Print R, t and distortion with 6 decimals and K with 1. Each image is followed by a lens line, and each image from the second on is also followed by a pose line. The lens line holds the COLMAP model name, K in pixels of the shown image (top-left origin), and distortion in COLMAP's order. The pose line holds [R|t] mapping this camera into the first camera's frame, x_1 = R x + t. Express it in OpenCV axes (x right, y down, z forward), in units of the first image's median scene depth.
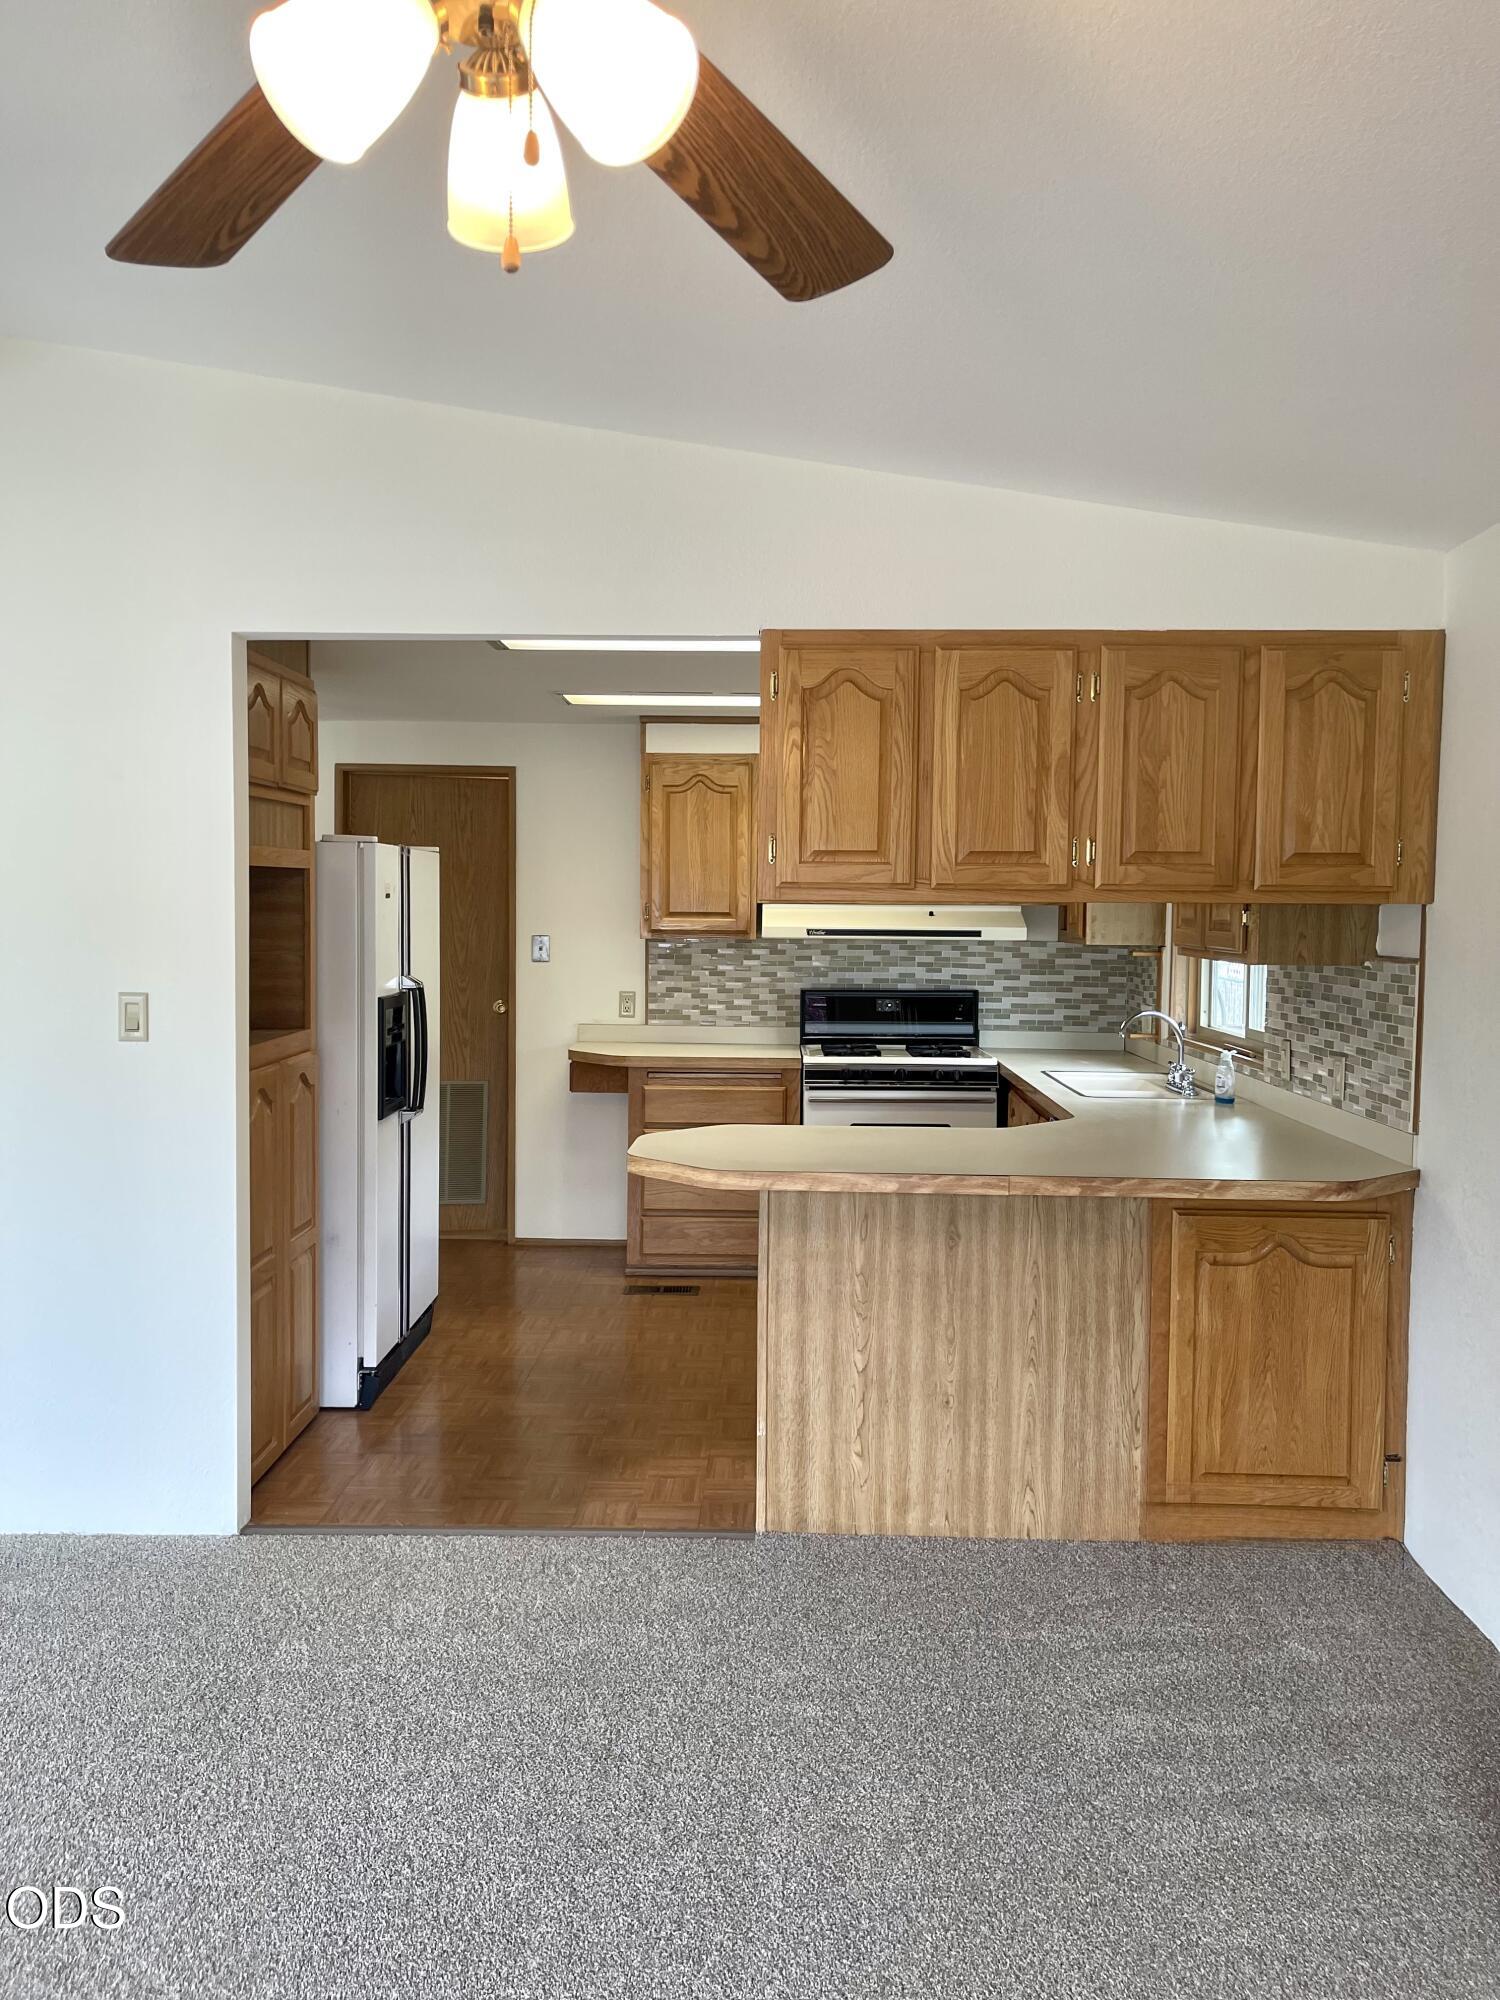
lens RADIAL K [[1530.1, 0, 742.3], [0, 1530.1, 970.1], [0, 0, 1]] dist [0.075597, -0.095349]
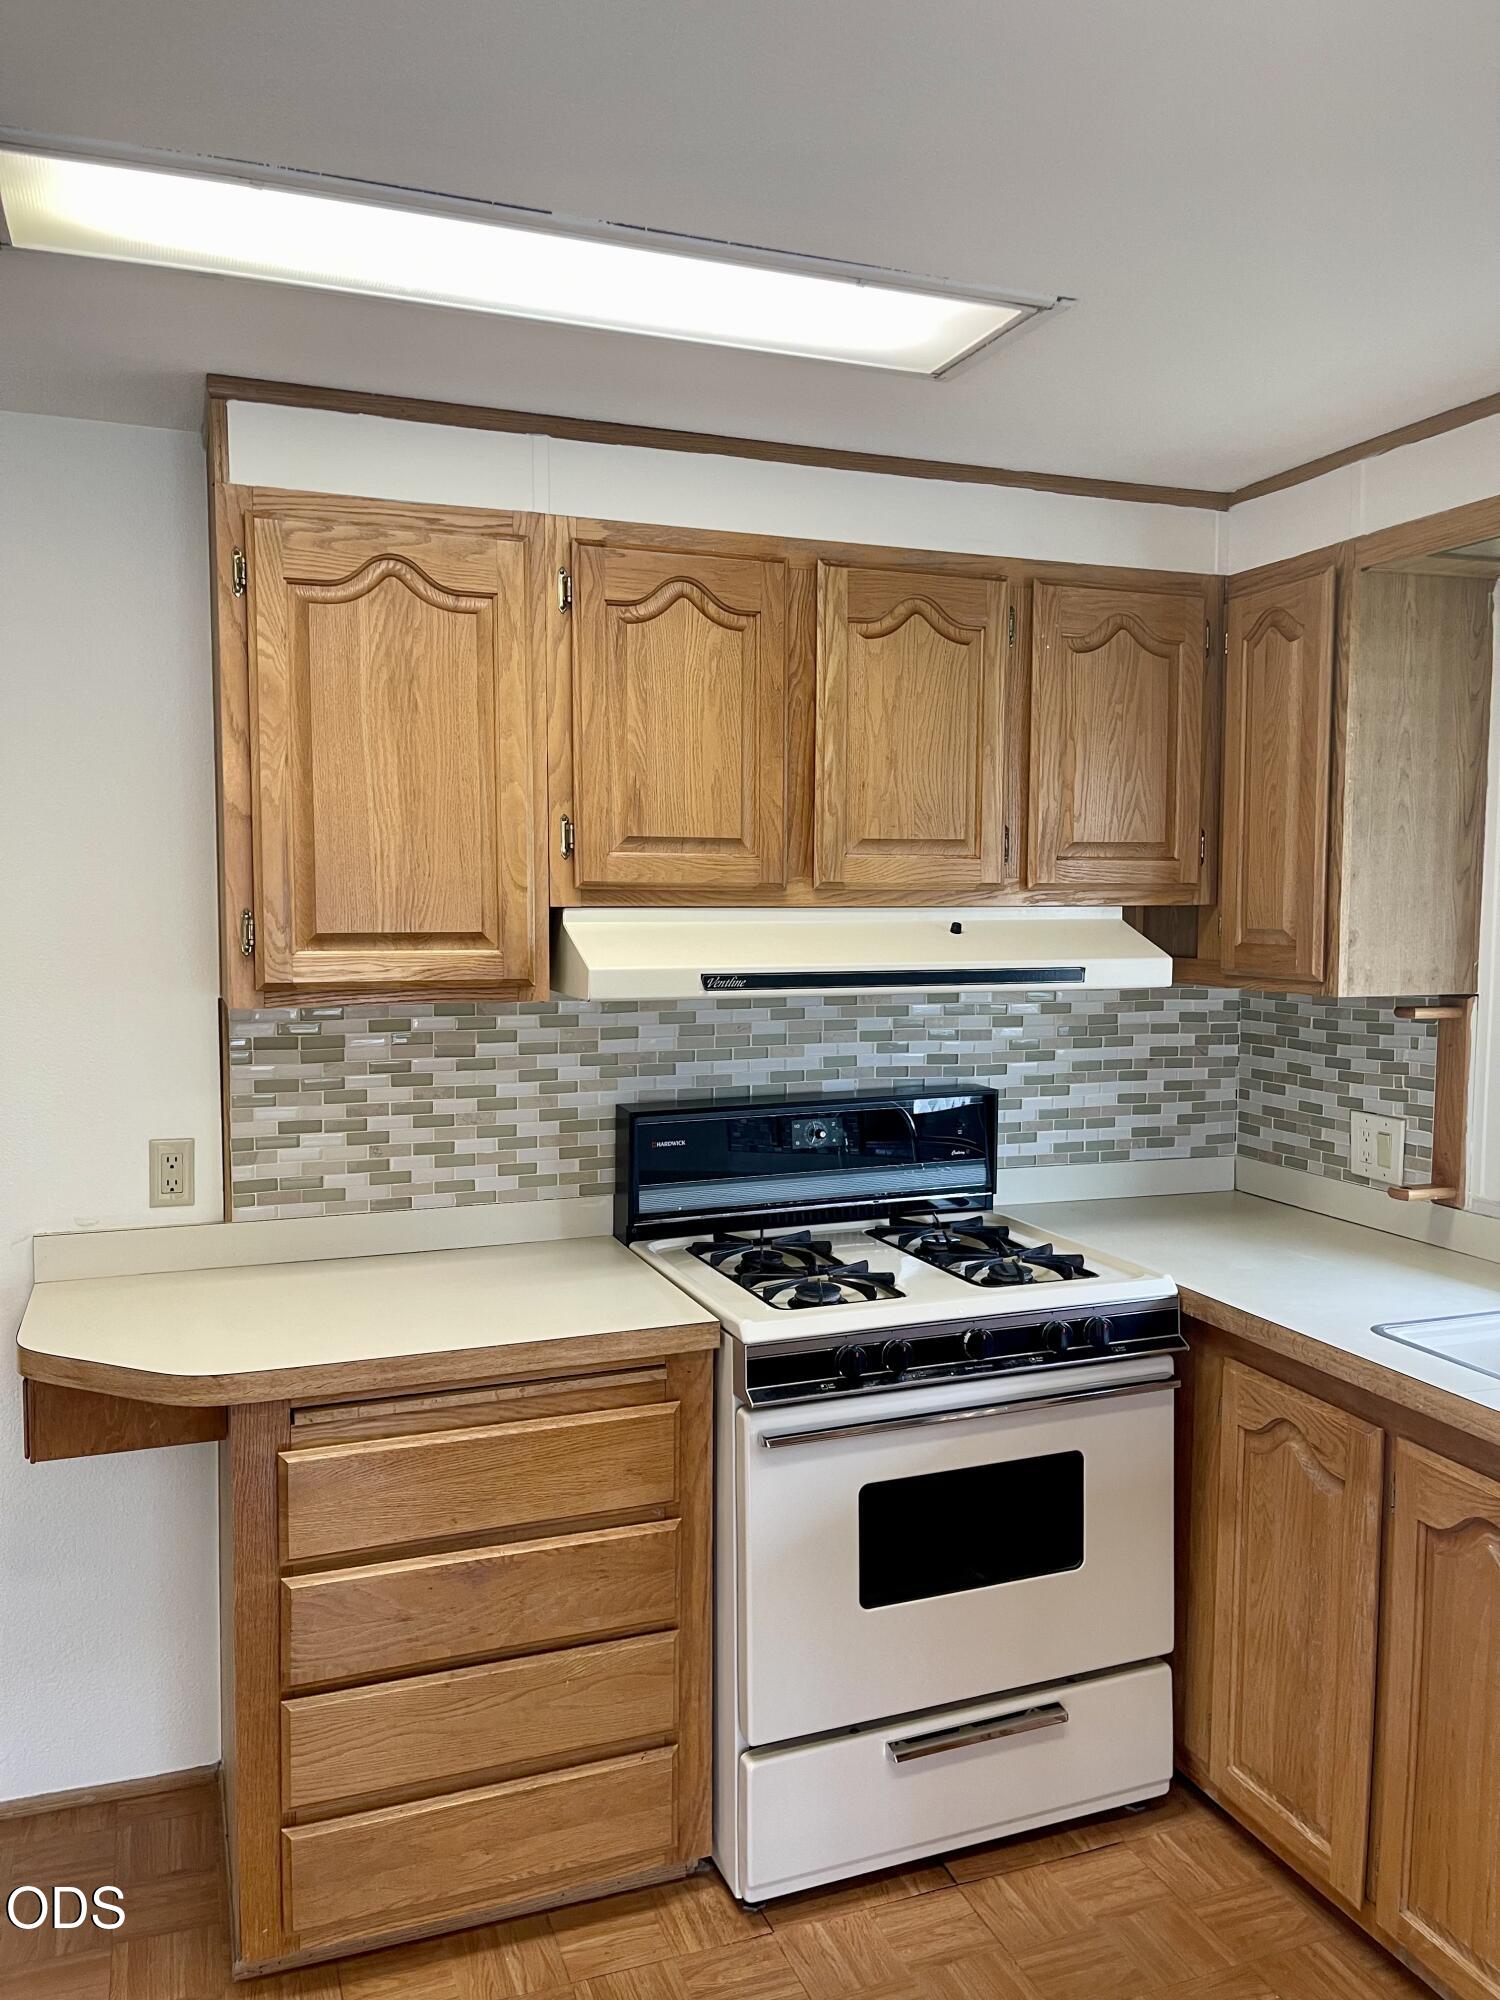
lens RADIAL K [[1530.1, 0, 744.6], [0, 1530.1, 987.3], [0, 0, 1]] dist [0.075597, -0.095349]
pose [[0.922098, -0.031019, 0.385710, -0.090869], [0.018390, 0.999168, 0.036390, -0.035128], [-0.386518, -0.026462, 0.921902, 0.598434]]
